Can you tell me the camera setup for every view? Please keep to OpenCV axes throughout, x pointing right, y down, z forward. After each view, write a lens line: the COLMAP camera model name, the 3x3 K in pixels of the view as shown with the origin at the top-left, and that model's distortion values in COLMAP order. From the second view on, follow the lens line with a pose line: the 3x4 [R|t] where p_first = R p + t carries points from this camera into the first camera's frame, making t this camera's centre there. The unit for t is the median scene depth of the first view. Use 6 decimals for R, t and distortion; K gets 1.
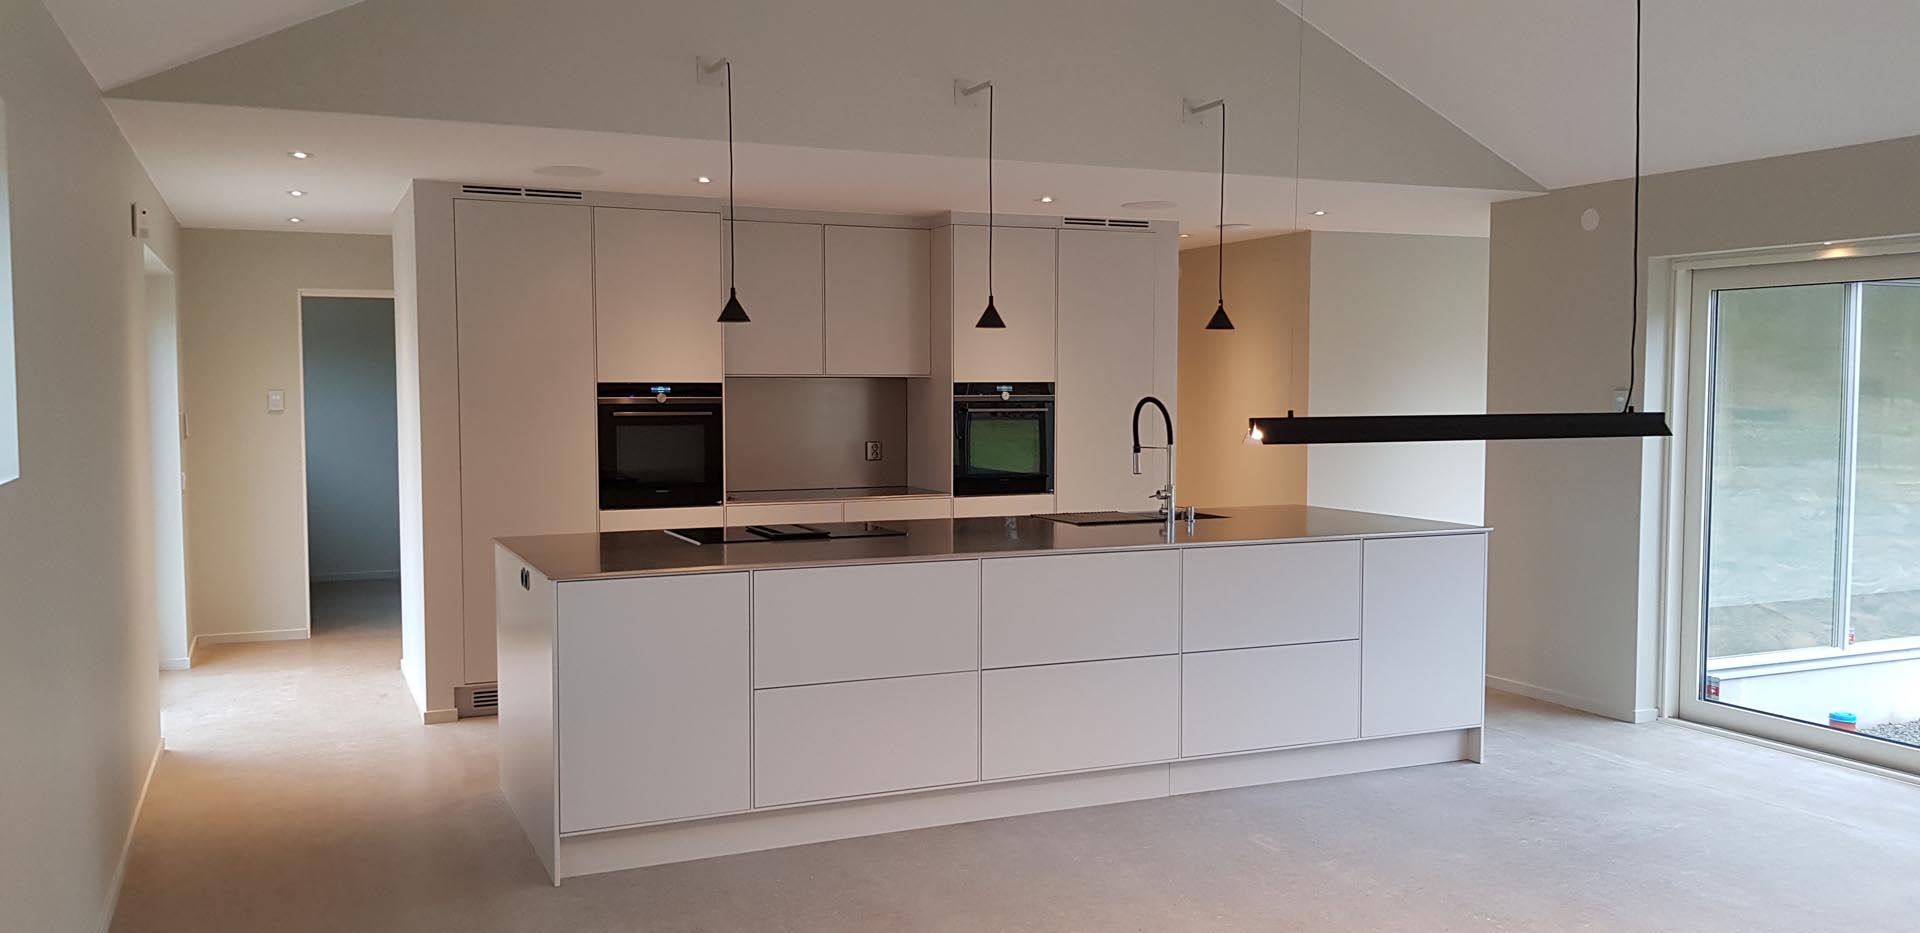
lens RADIAL K [[1505.3, 0, 960.0], [0, 1505.3, 466.5], [0, 0, 1]] dist [0.148442, -0.262745]
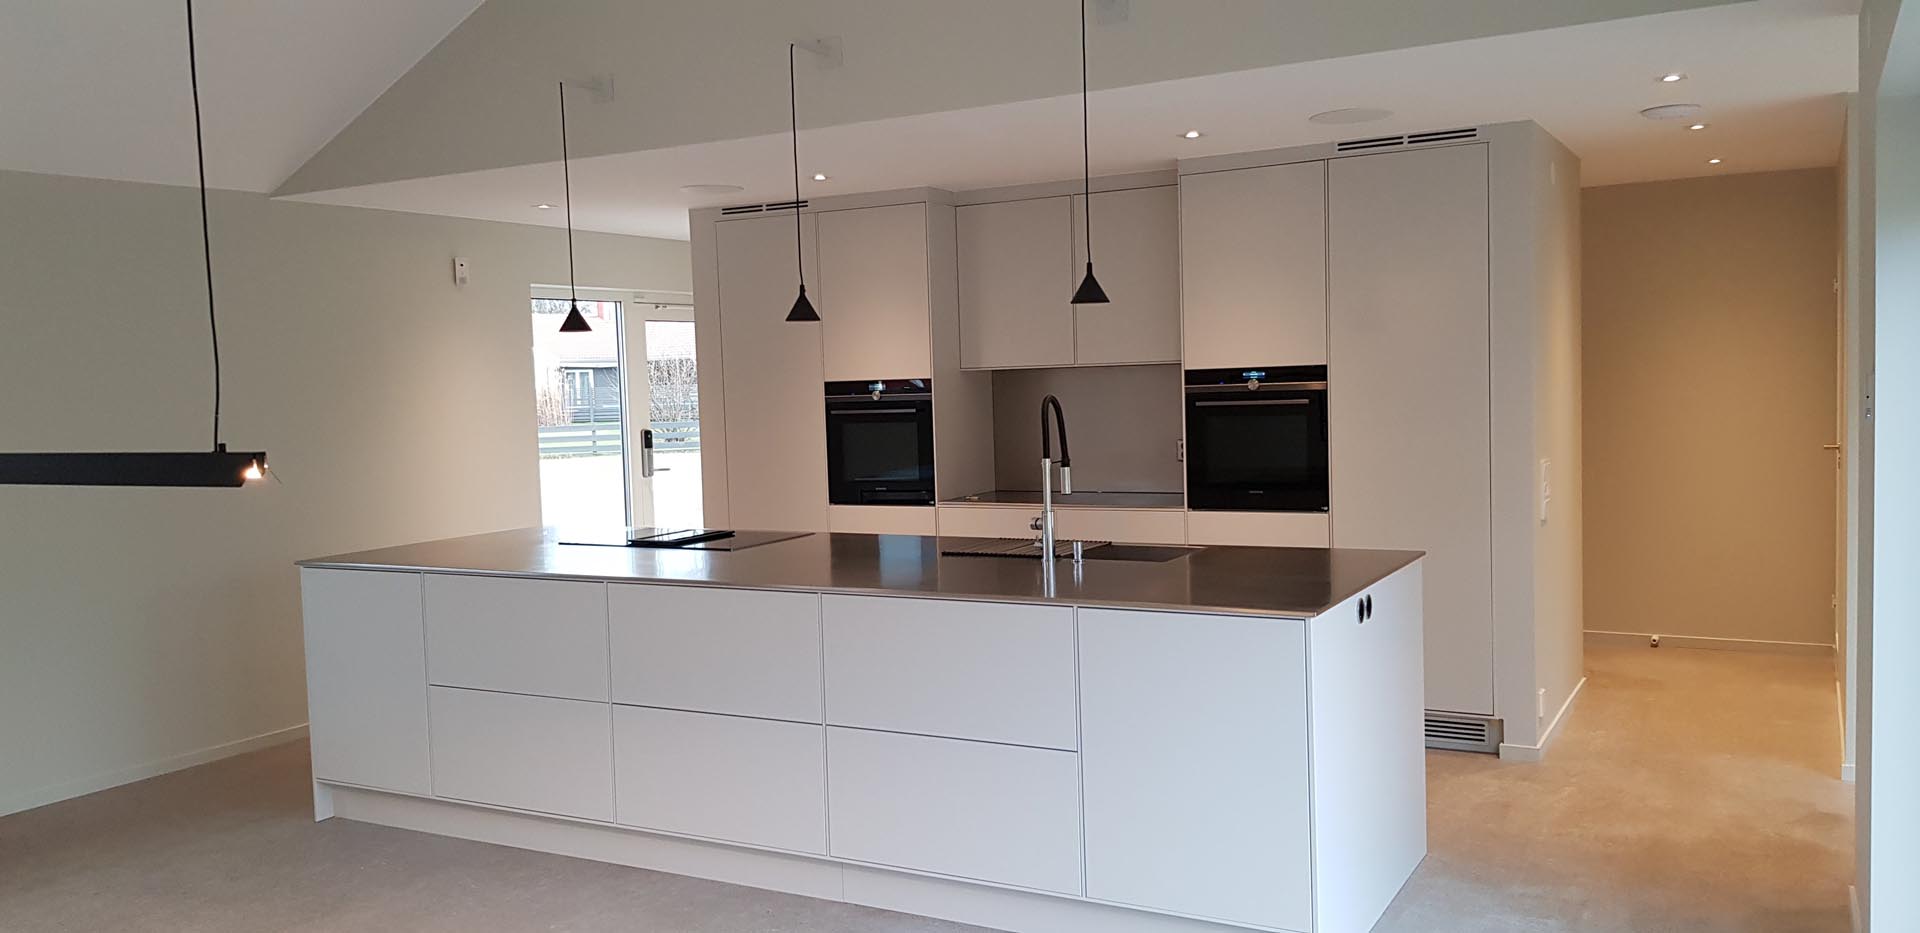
lens RADIAL K [[1487.2, 0, 960.0], [0, 1487.2, 466.5], [0, 0, 1]] dist [0.114455, -0.199215]
pose [[0.588580, 0.031421, -0.807828, 0.642997], [-0.014288, 0.999493, 0.028466, -0.027435], [0.808313, -0.005213, 0.588730, 0.473564]]
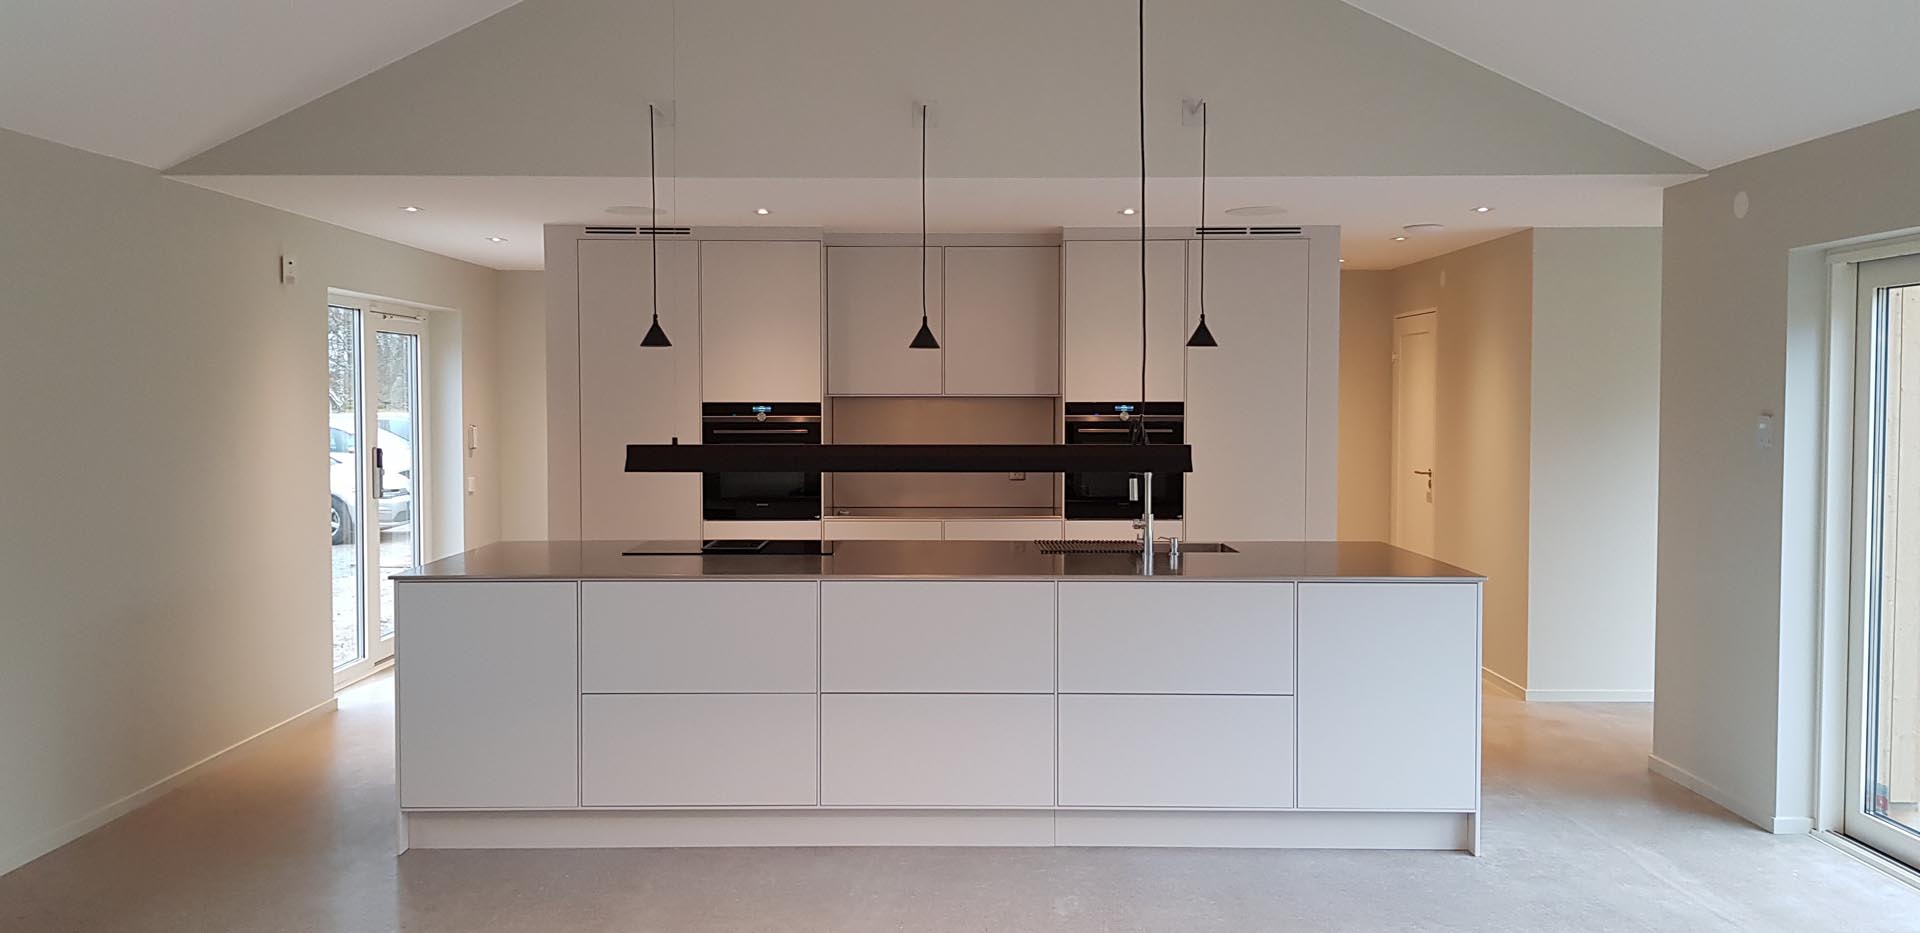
lens RADIAL K [[1487.2, 0, 960.0], [0, 1487.2, 466.5], [0, 0, 1]] dist [0.114455, -0.199215]
pose [[0.909834, 0.020308, -0.414475, 0.371306], [-0.024413, 0.999691, -0.004610, -0.009059], [0.414254, 0.014313, 0.910049, 0.106529]]
